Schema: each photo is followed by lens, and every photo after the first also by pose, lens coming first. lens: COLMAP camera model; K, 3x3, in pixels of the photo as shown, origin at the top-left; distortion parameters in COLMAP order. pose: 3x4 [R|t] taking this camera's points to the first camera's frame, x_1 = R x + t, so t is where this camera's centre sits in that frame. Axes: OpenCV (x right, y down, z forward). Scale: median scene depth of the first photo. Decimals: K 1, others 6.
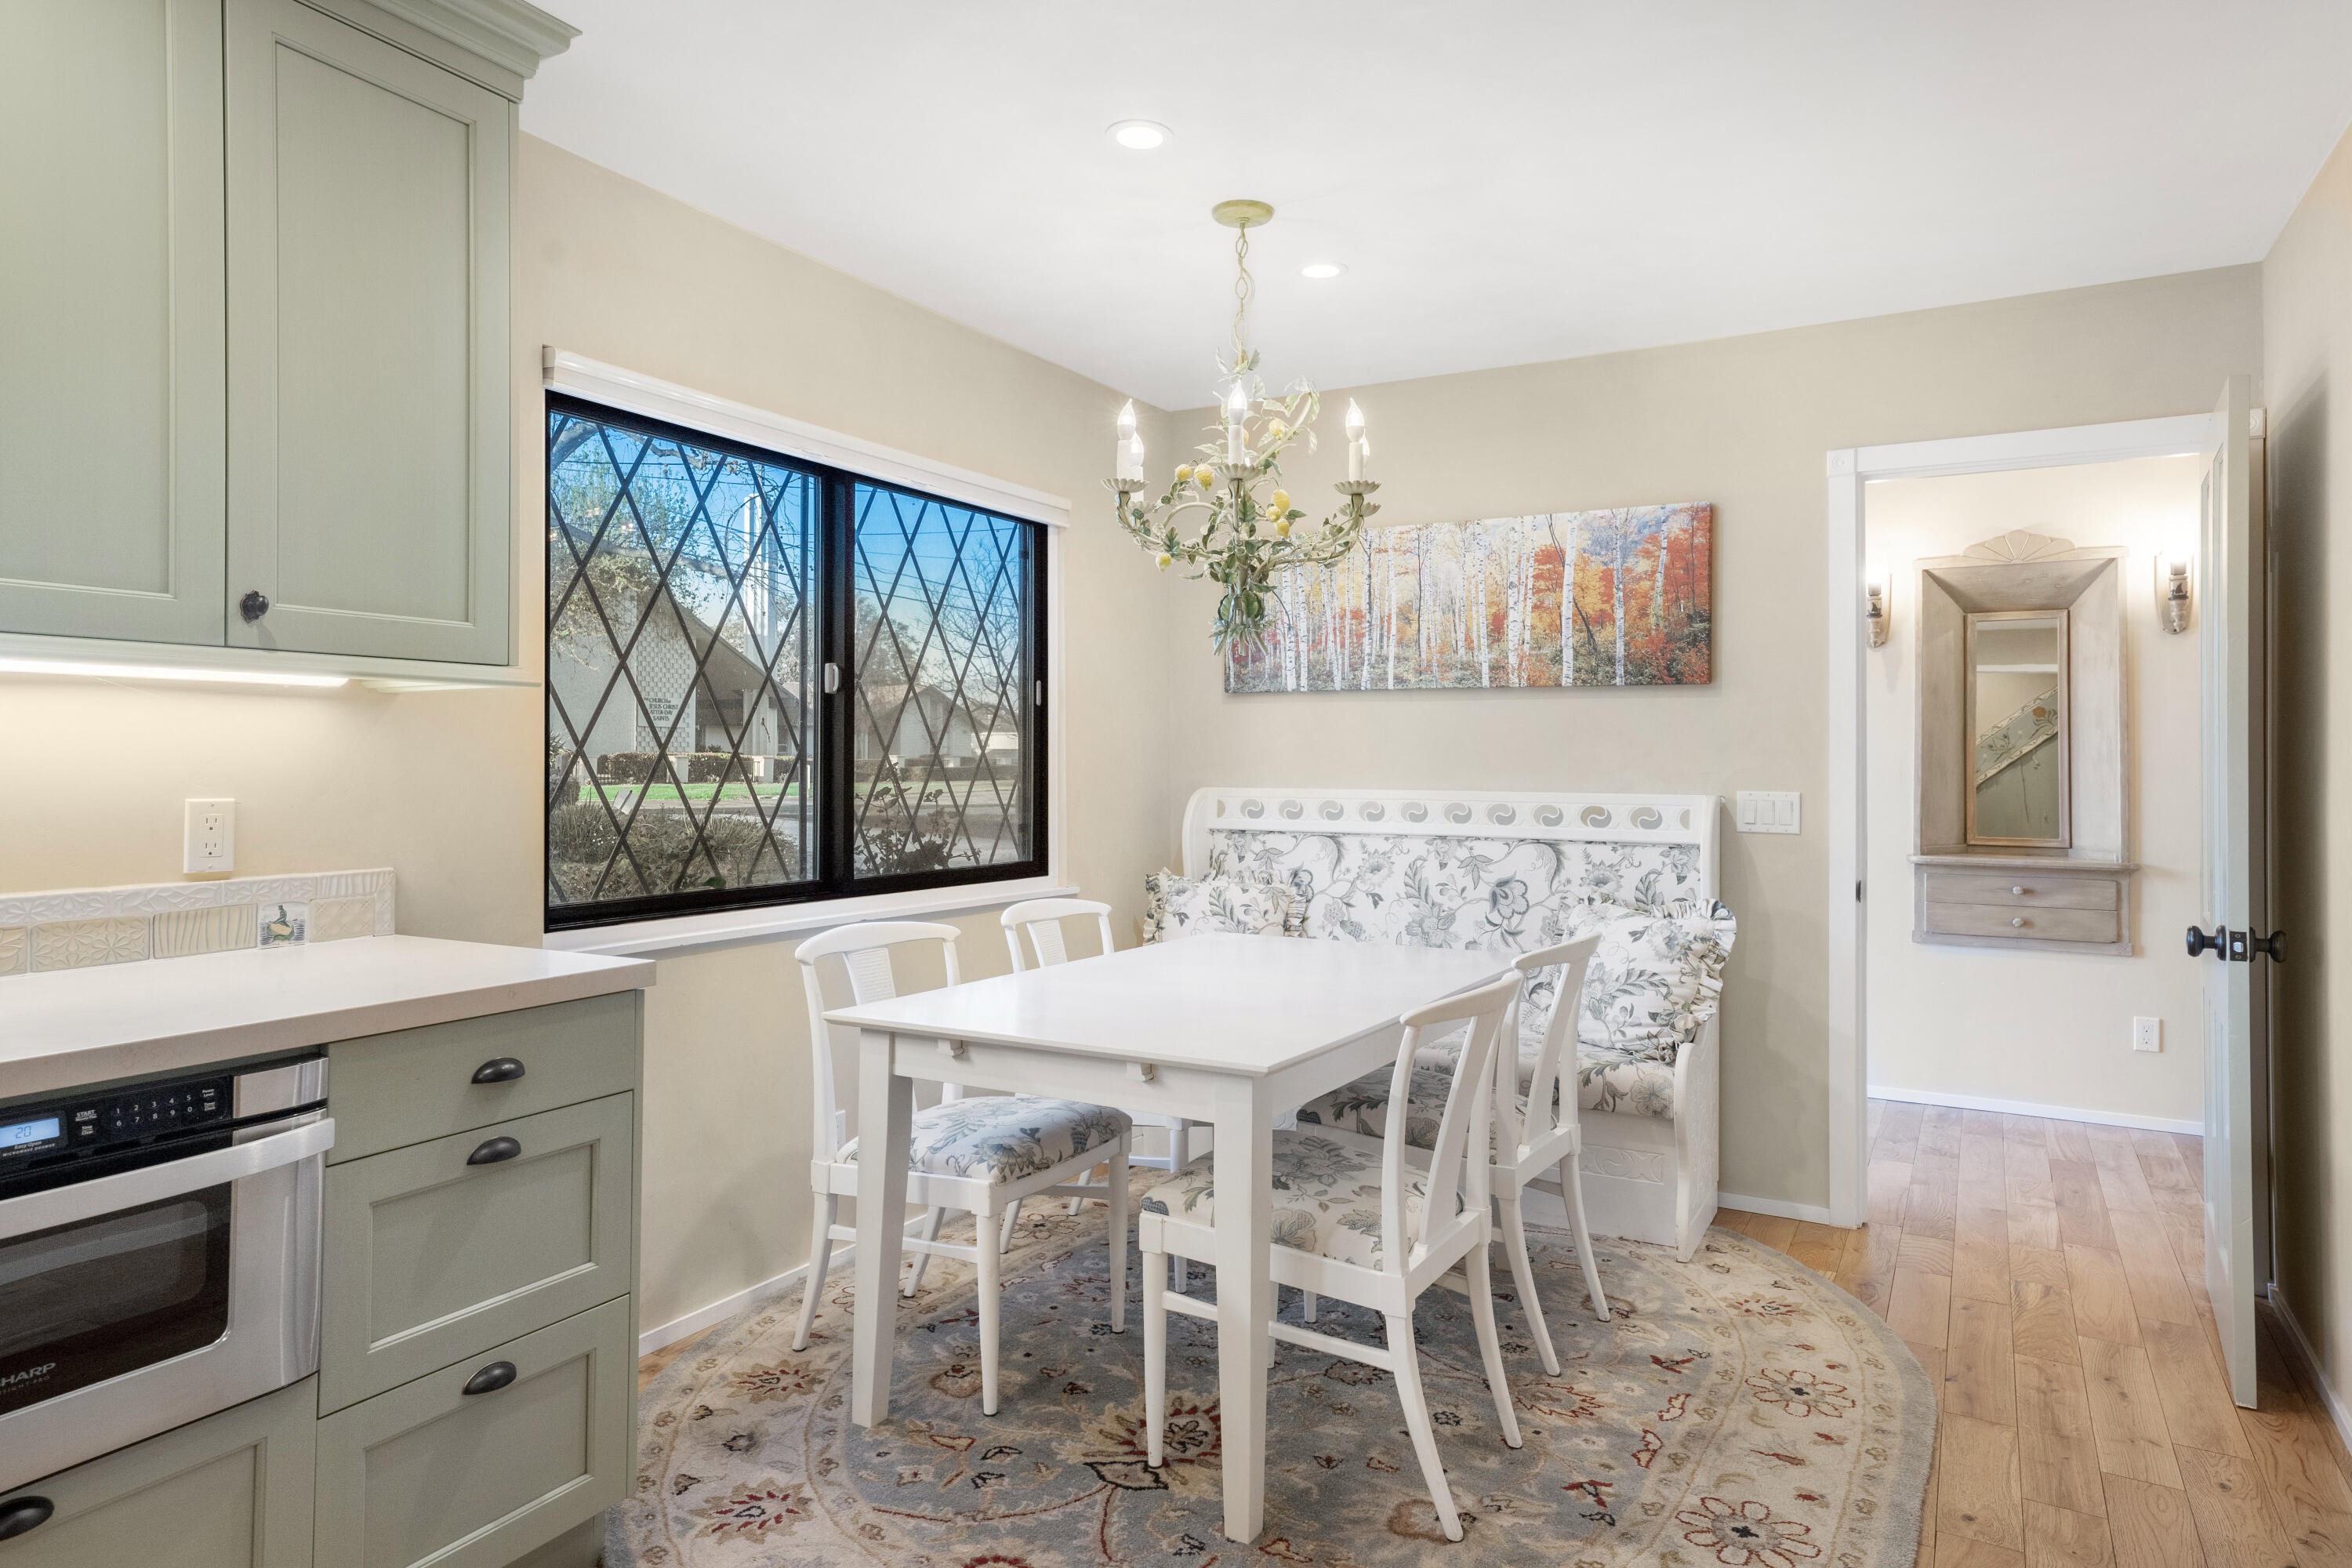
lens RADIAL K [[1441.6, 0, 1185.3], [0, 1441.6, 744.3], [0, 0, 1]] dist [0.032397, 0.001365]
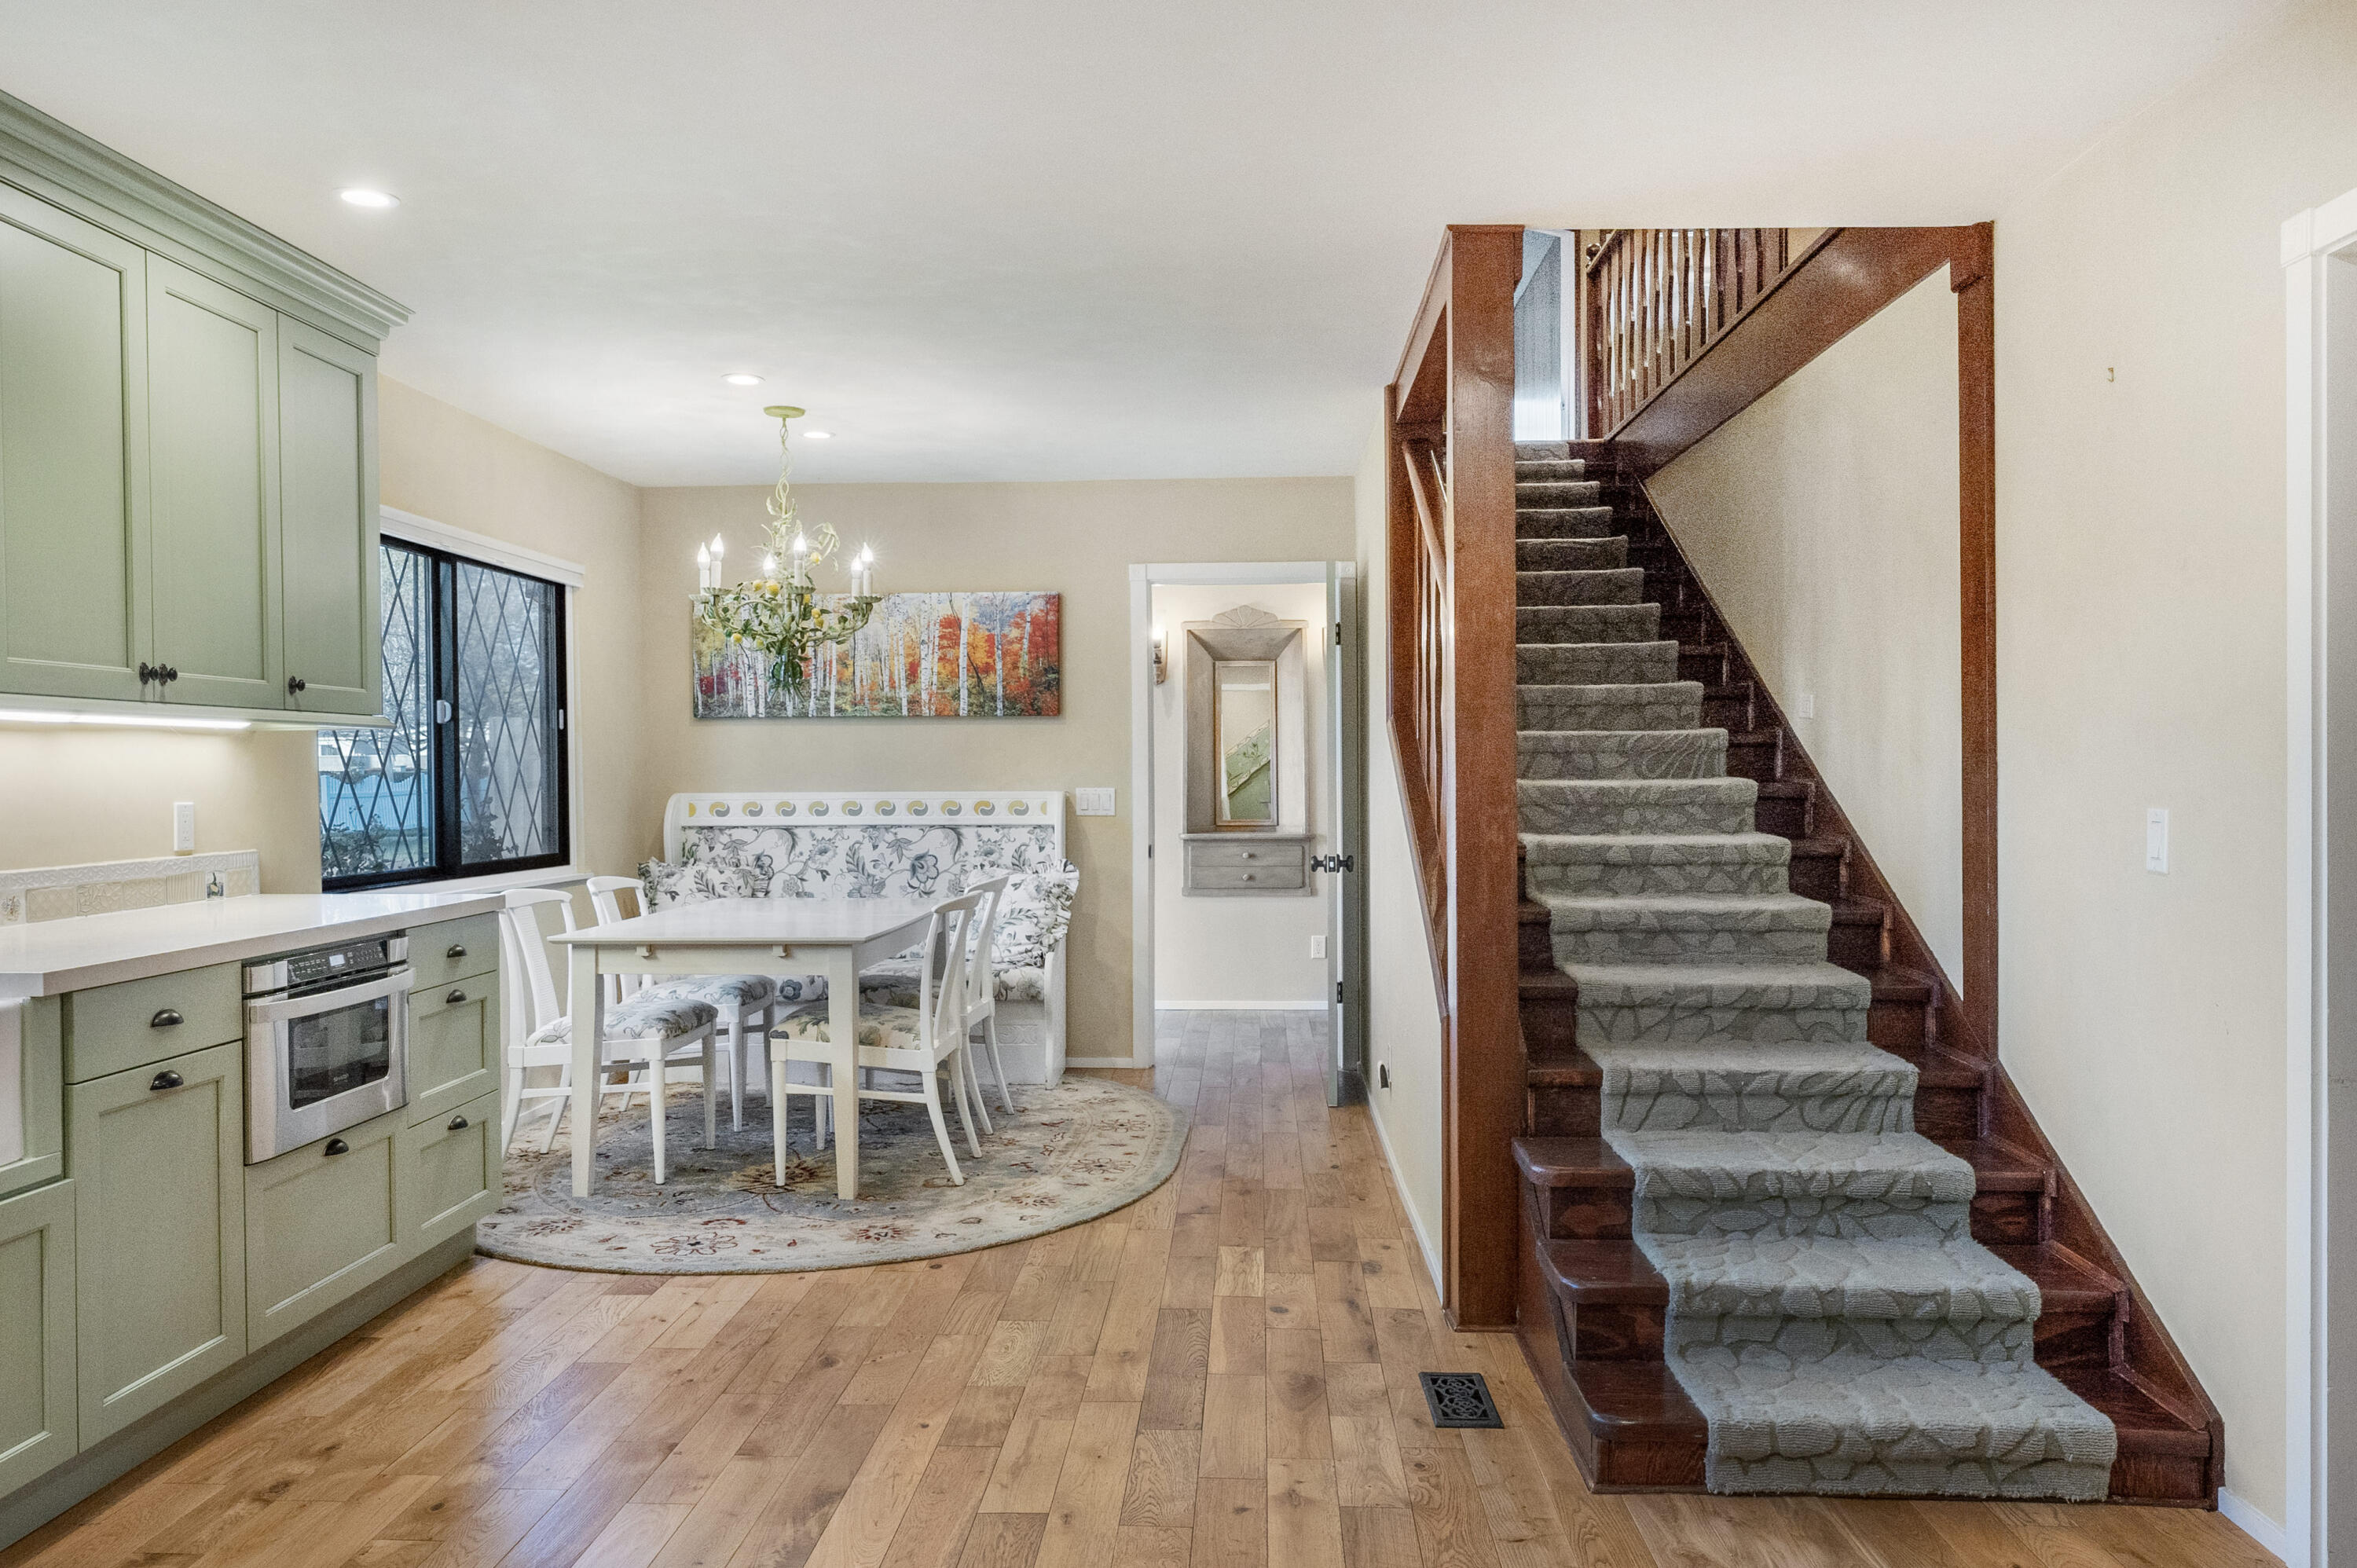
lens RADIAL K [[1656.3, 0, 1178.5], [0, 1656.3, 784.0], [0, 0, 1]] dist [-0.003879, -0.002085]
pose [[0.896583, -0.014091, 0.442651, -0.291687], [0.005072, 0.999755, 0.021553, -0.008500], [-0.442847, -0.017079, 0.896435, -0.599369]]
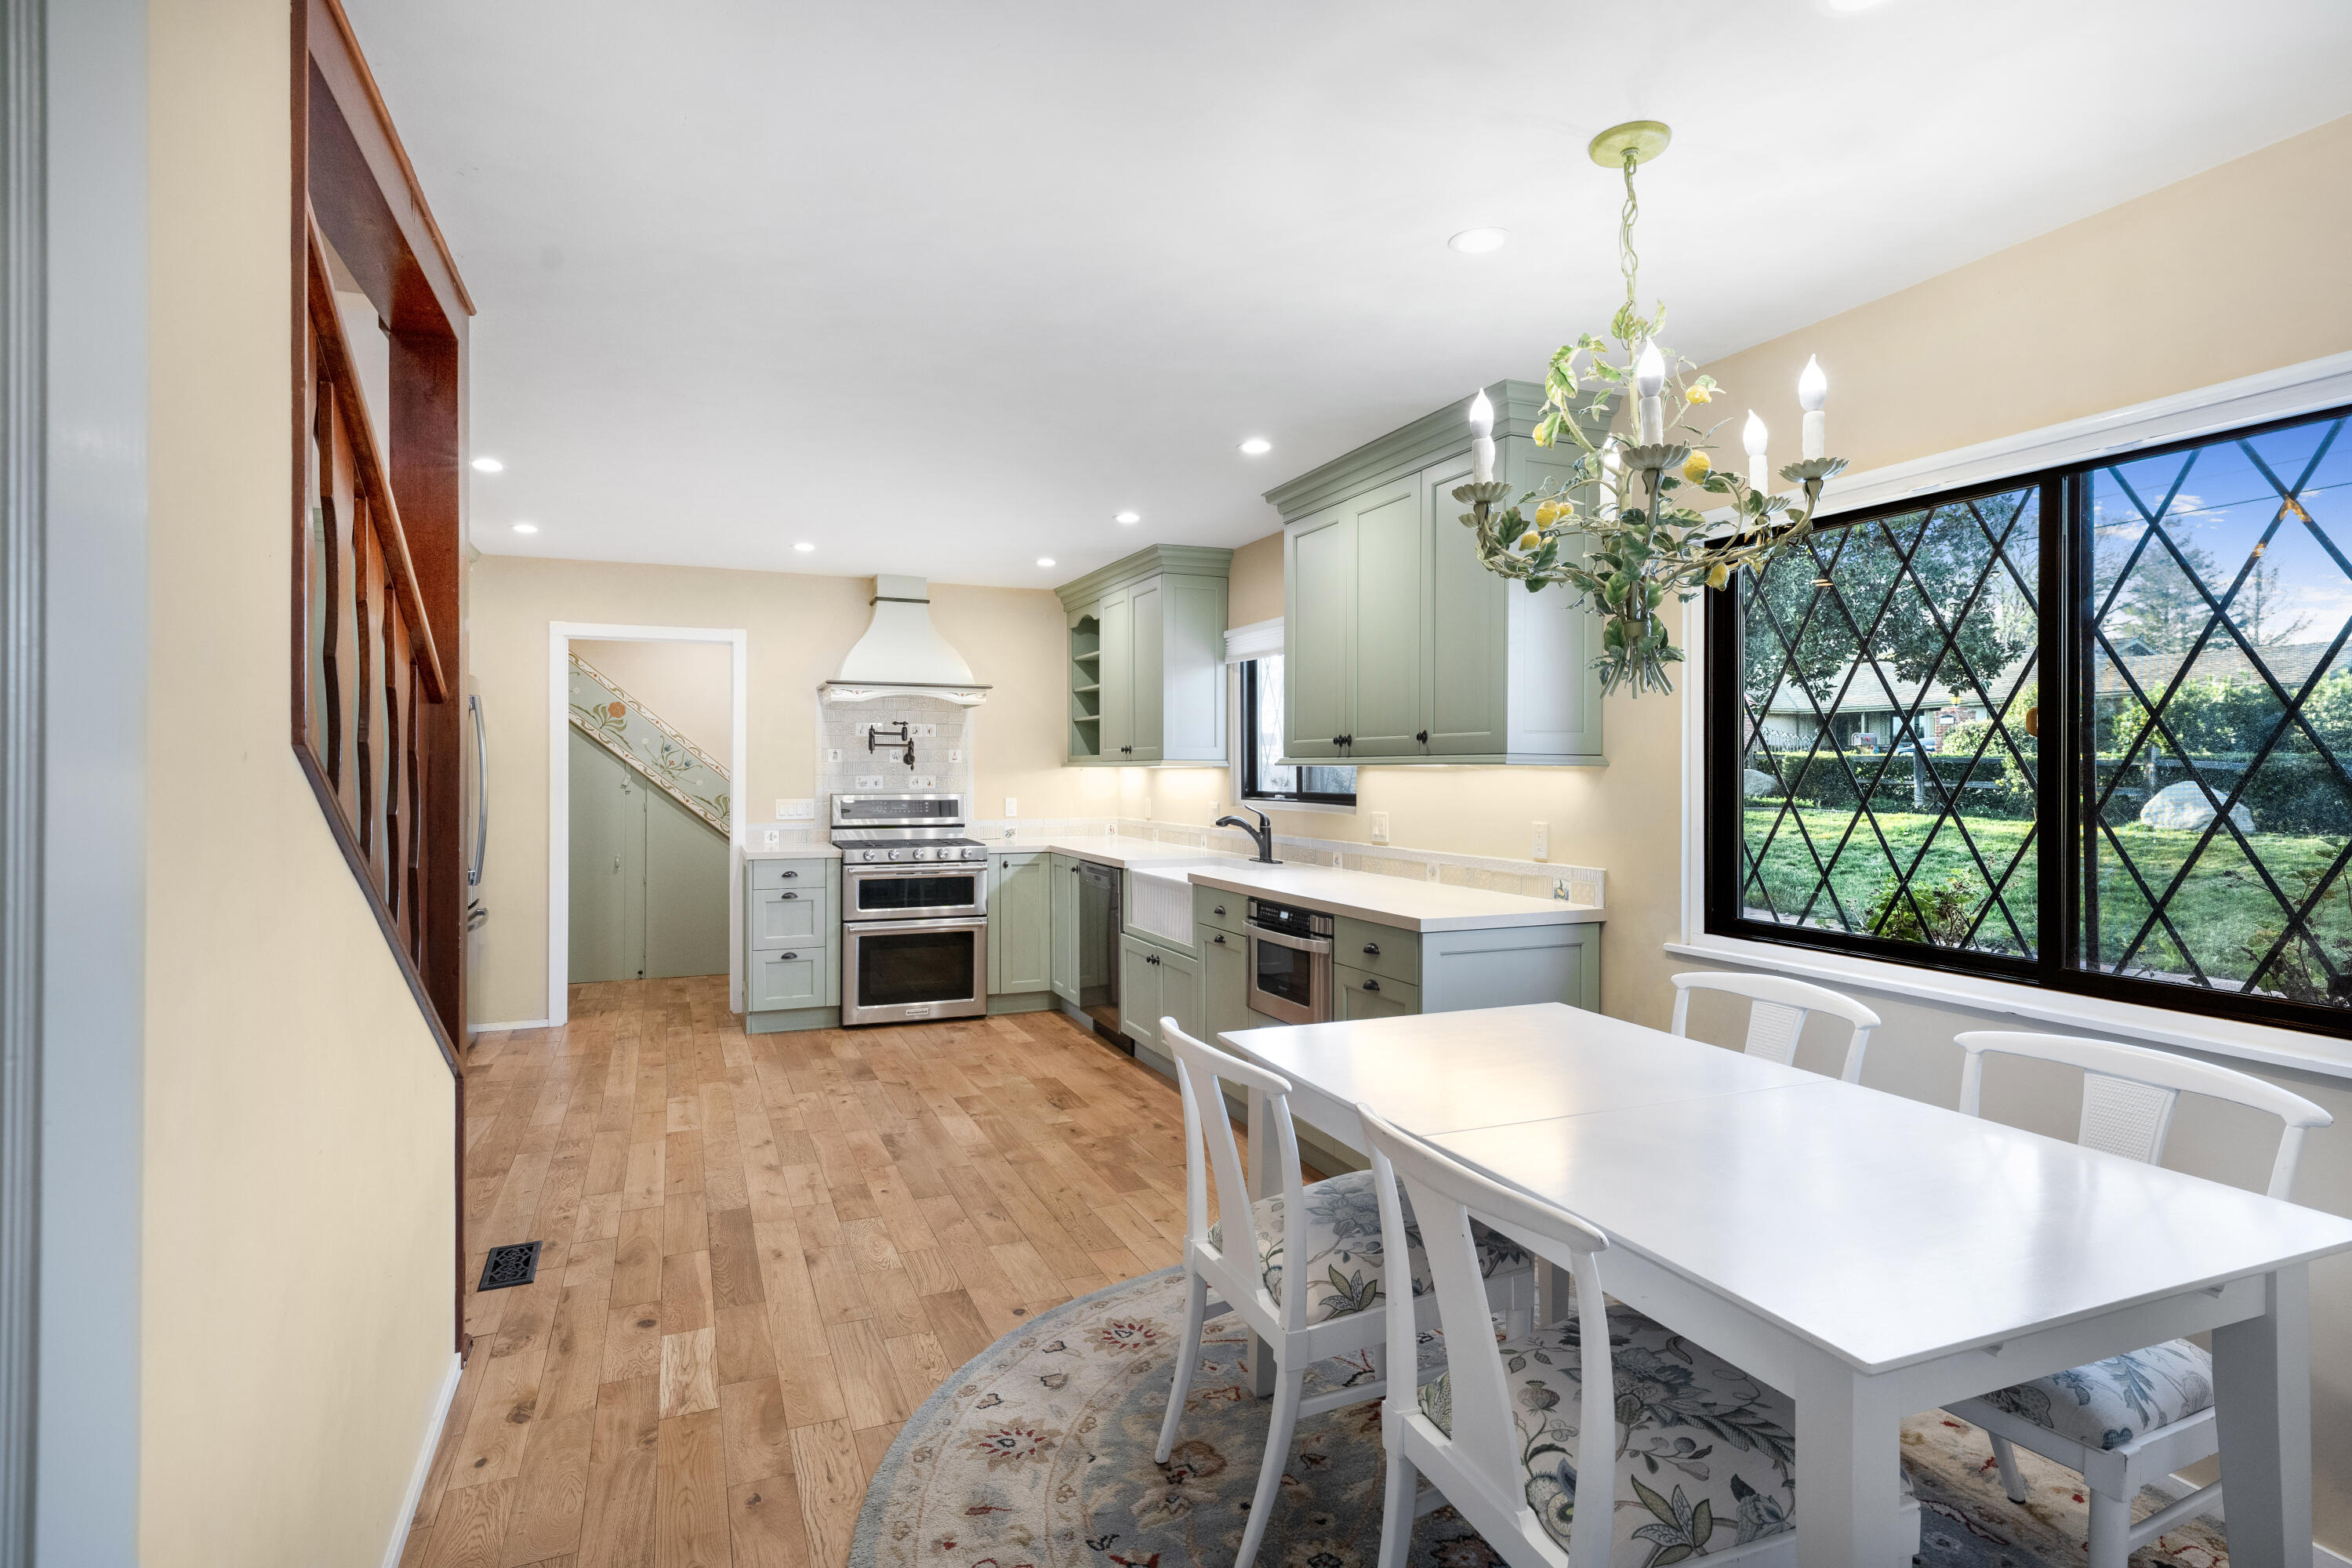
lens RADIAL K [[1231.1, 0, 1176.0], [0, 1231.1, 767.1], [0, 0, 1]] dist [-0.001102, -0.000262]
pose [[-0.626321, -0.005756, -0.779544, 0.579211], [0.005351, 0.999917, -0.011682, -0.013026], [0.779547, -0.011488, -0.626238, 0.980127]]
